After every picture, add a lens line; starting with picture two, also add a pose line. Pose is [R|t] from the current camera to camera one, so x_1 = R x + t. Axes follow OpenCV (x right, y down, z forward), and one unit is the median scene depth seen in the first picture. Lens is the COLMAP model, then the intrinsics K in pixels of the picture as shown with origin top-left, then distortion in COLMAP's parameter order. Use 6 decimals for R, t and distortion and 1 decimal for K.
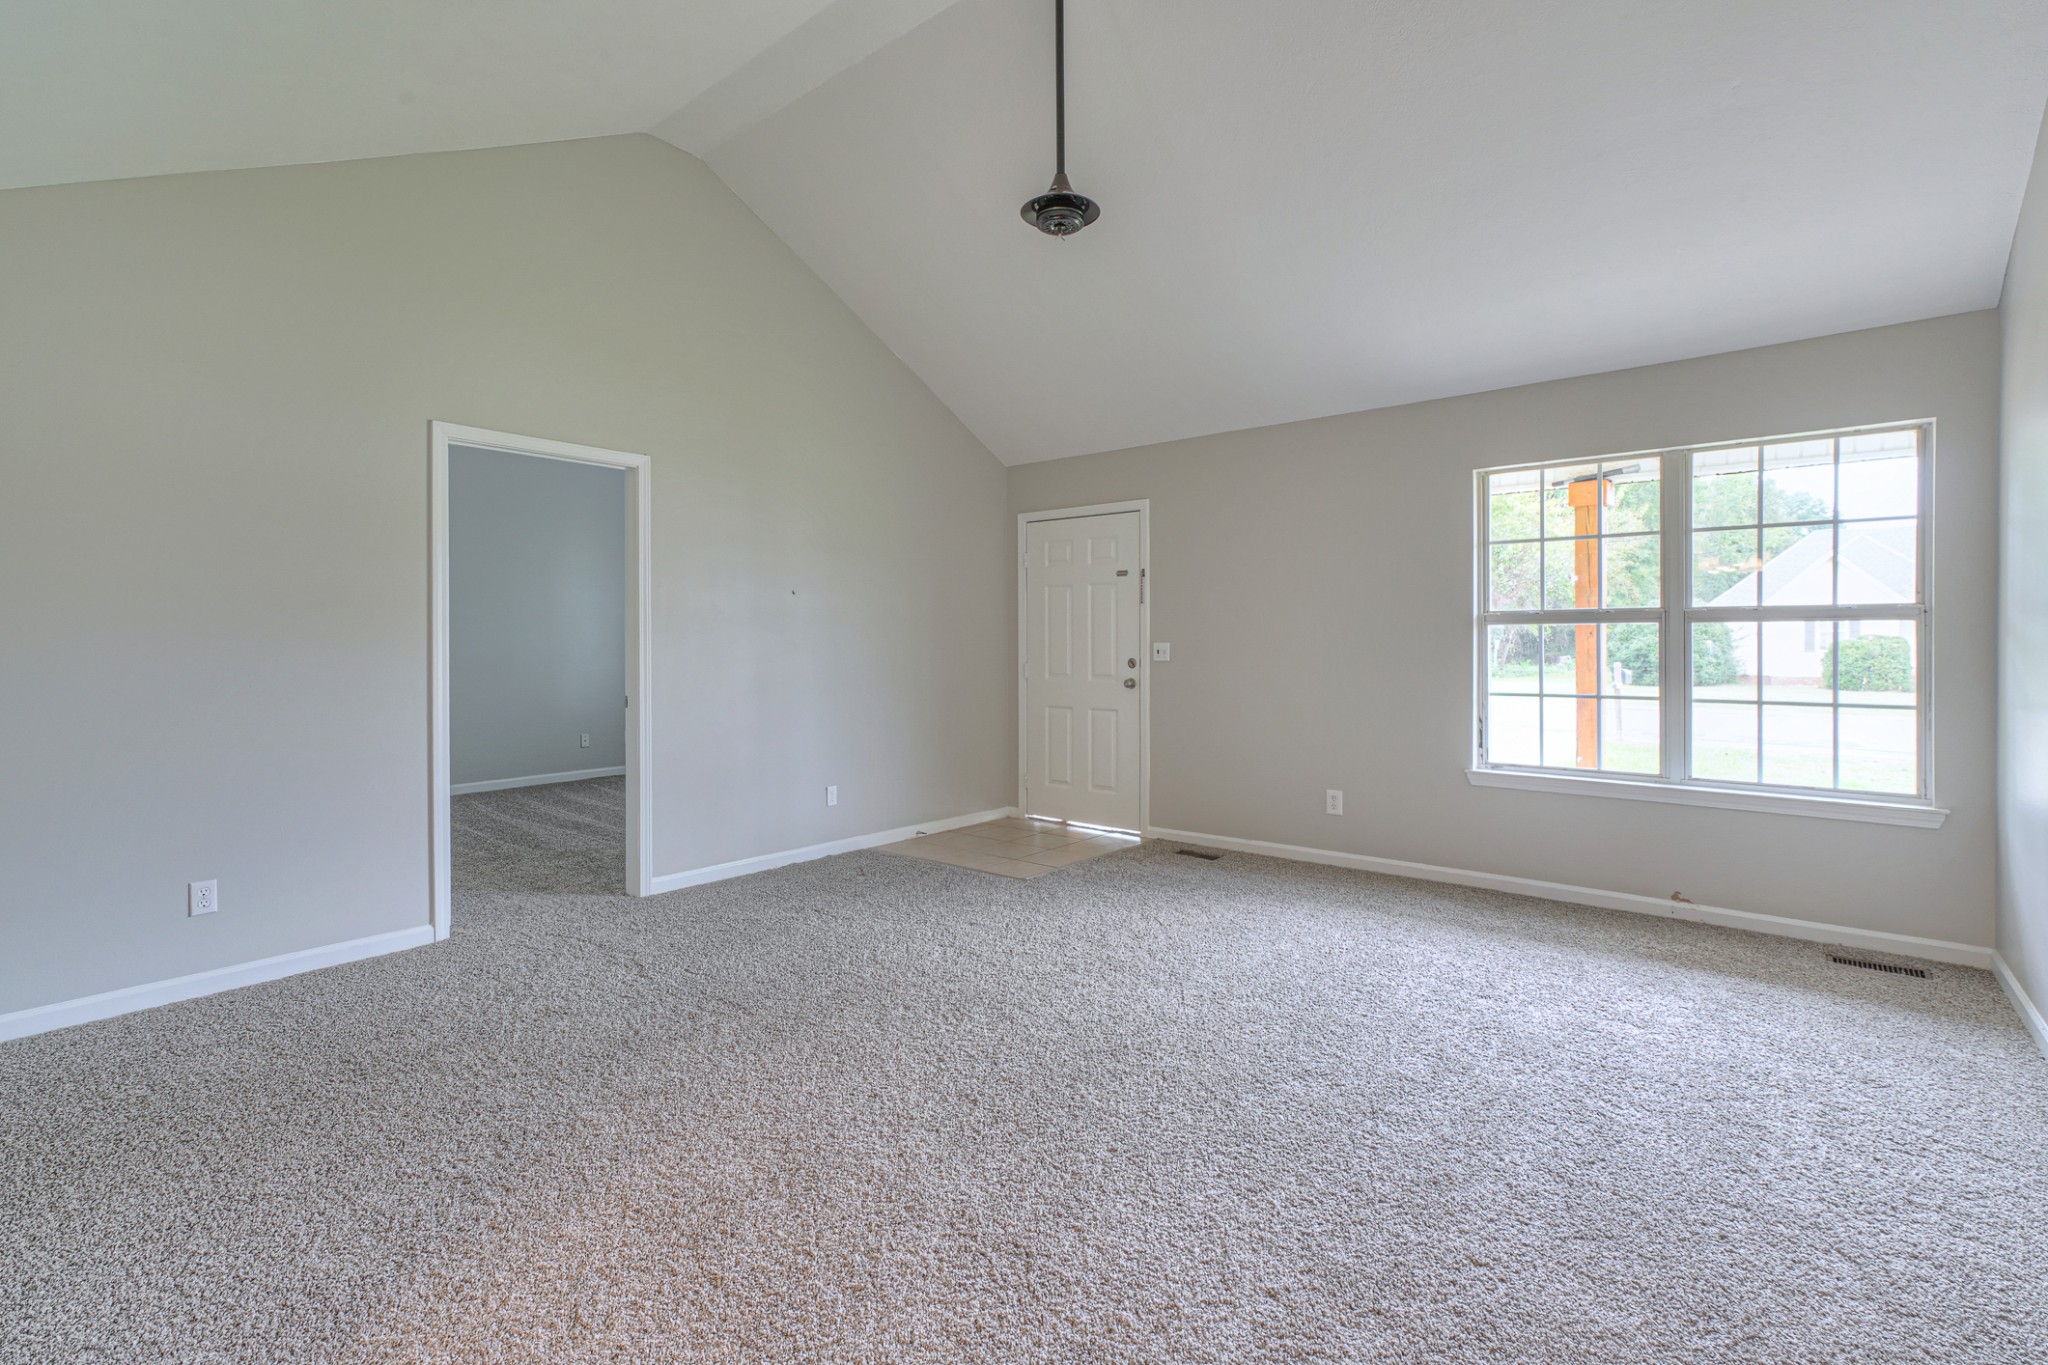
lens RADIAL K [[973.4, 0, 1040.5], [0, 973.4, 653.6], [0, 0, 1]] dist [0.024786, 0.000107]
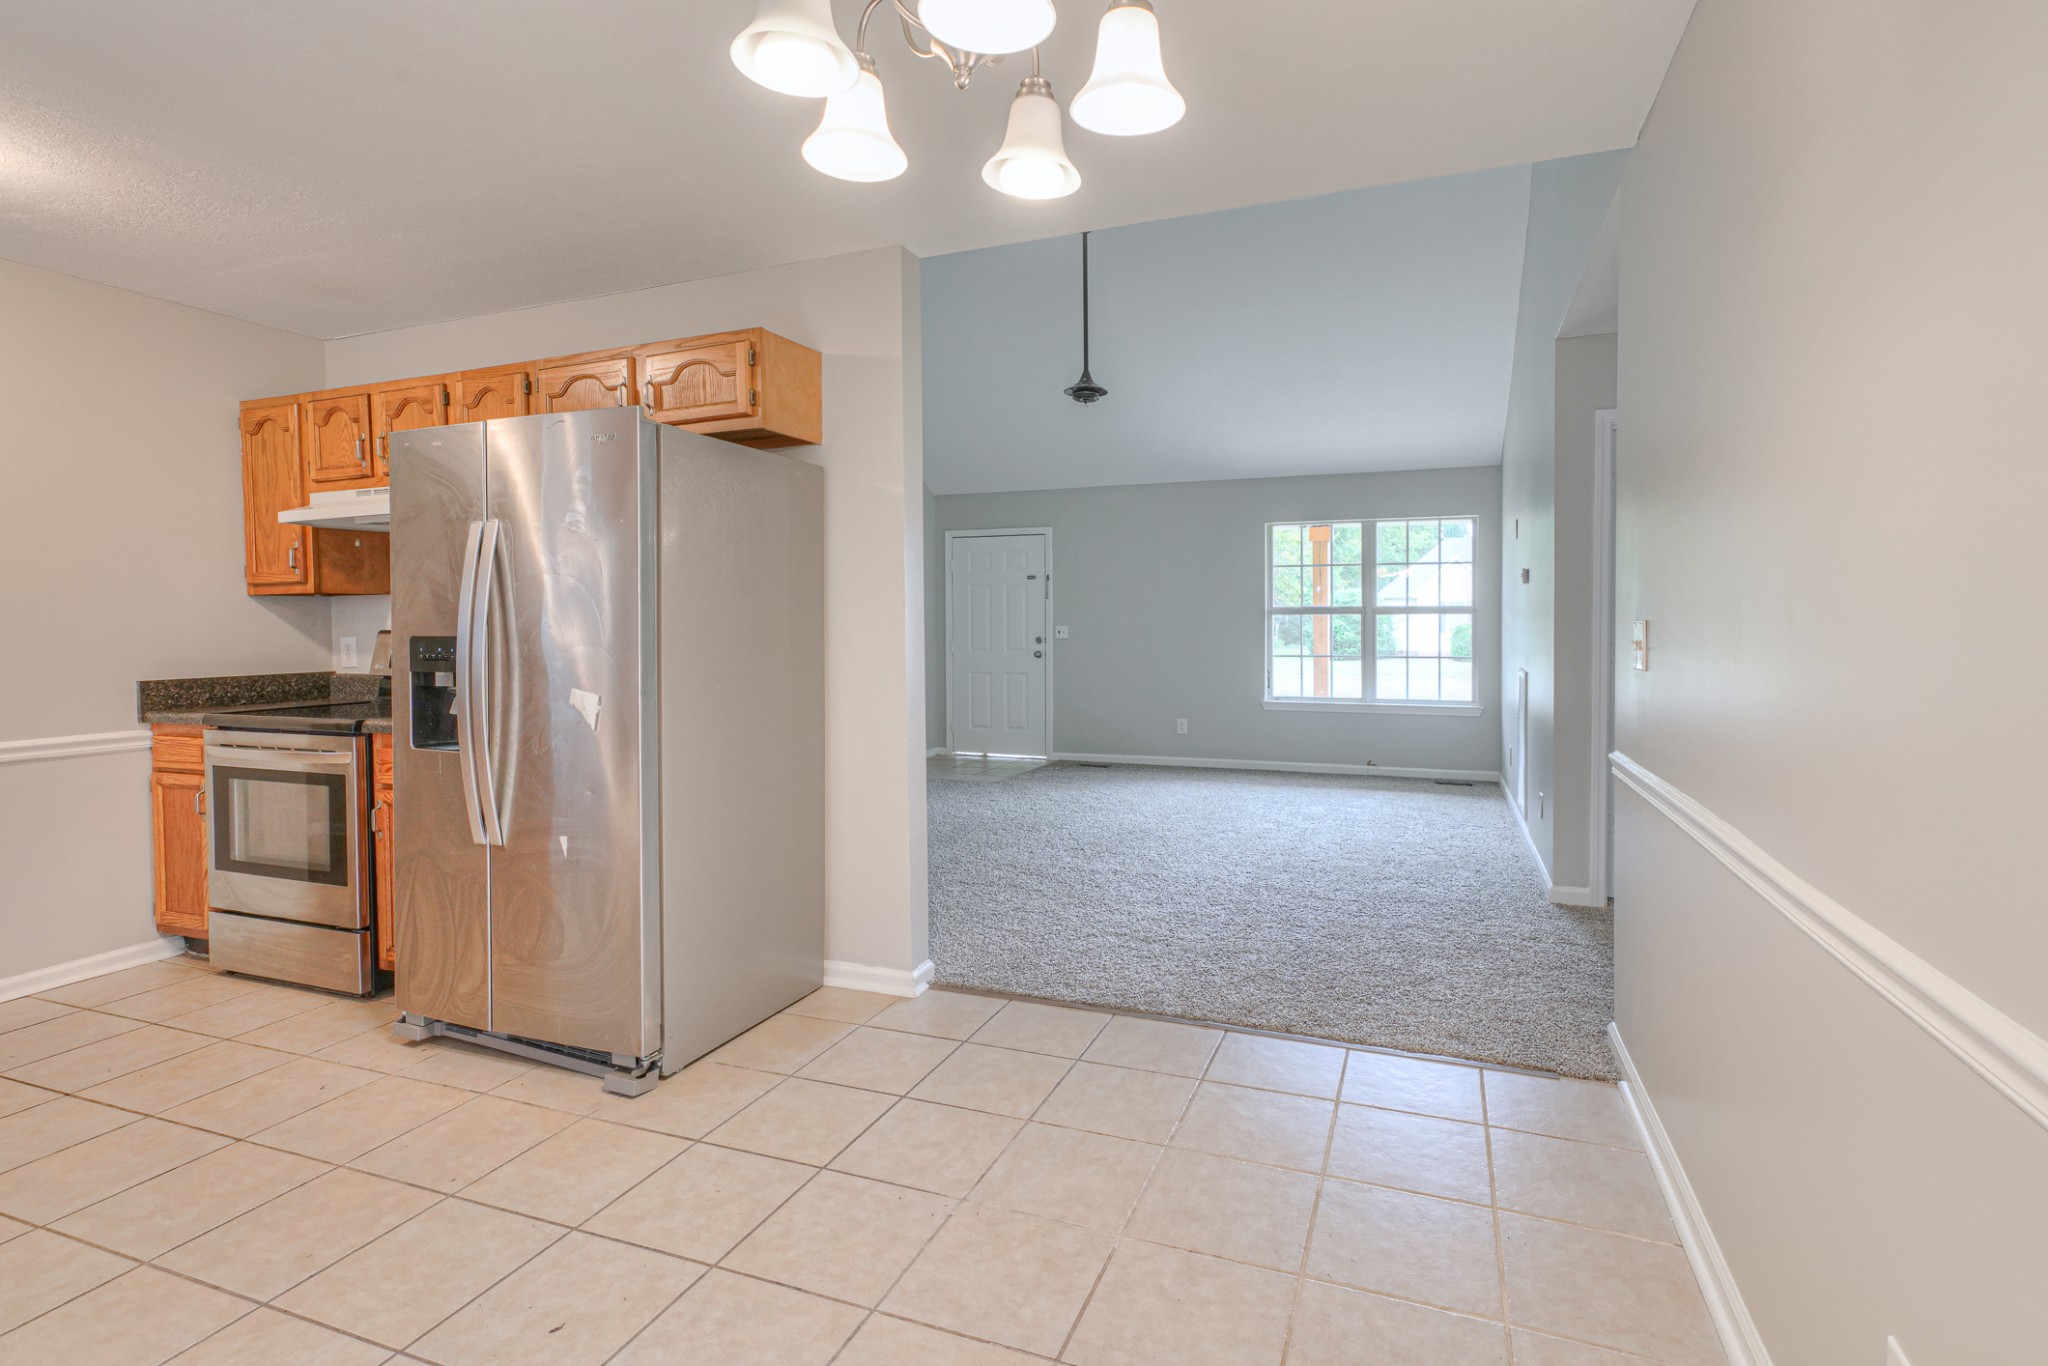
lens RADIAL K [[973.4, 0, 1071.2], [0, 973.4, 647.5], [0, 0, 1]] dist [0.024786, 0.000107]
pose [[0.956160, -0.004079, 0.292818, -0.371169], [0.001915, 0.999969, 0.007676, 0.012992], [-0.292840, -0.006778, 0.956137, -0.513069]]
